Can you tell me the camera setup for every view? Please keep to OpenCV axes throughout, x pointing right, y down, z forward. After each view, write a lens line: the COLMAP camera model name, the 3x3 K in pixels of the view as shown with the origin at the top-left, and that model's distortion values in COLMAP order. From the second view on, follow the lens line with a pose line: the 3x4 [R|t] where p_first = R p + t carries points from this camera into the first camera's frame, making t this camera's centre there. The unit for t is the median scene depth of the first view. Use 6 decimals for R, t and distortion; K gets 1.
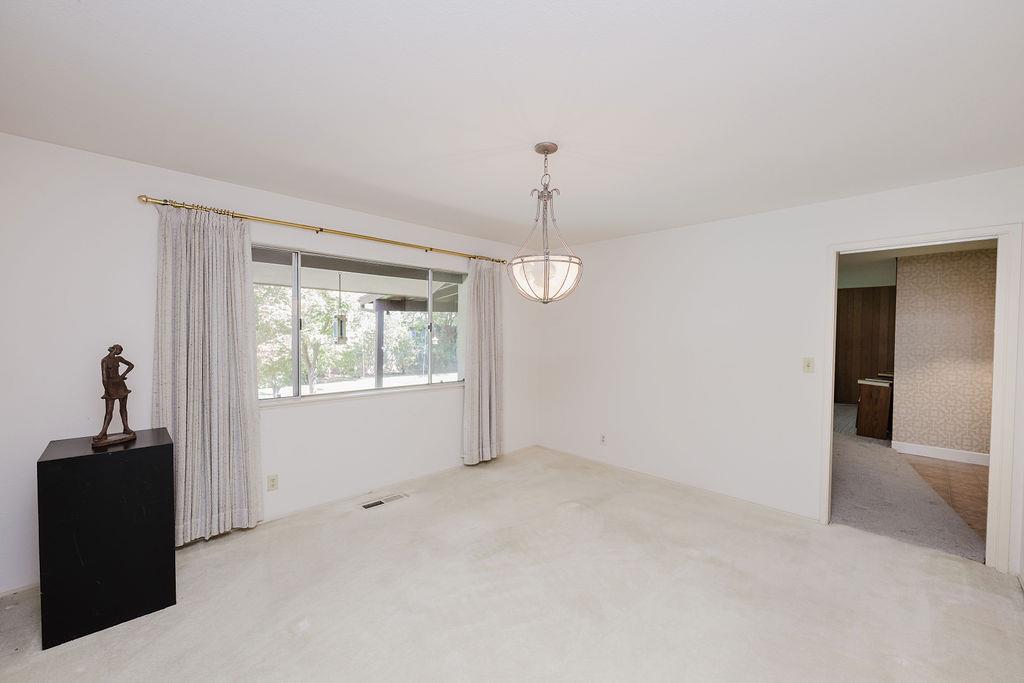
lens RADIAL K [[424.0, 0, 508.1], [0, 424.0, 342.6], [0, 0, 1]] dist [-0.000622, 0.000218]
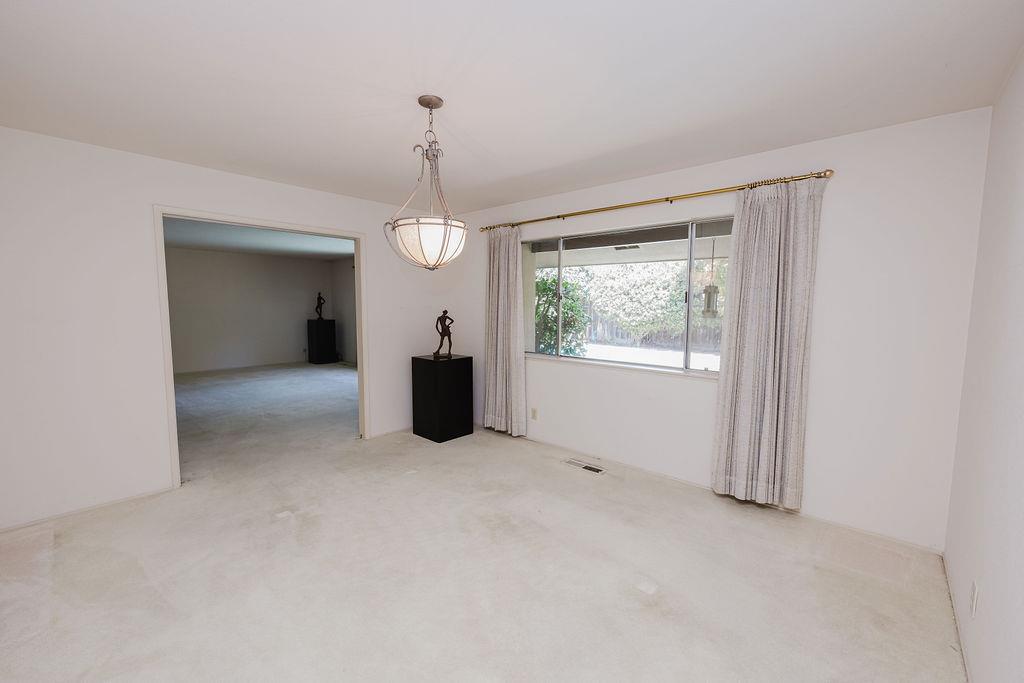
lens RADIAL K [[424.0, 0, 508.1], [0, 424.0, 342.6], [0, 0, 1]] dist [-0.000622, 0.000218]
pose [[0.054418, 0.087411, -0.994685, 0.831168], [-0.026680, 0.995933, 0.086061, -0.015657], [0.998162, 0.021855, 0.056529, 0.881665]]
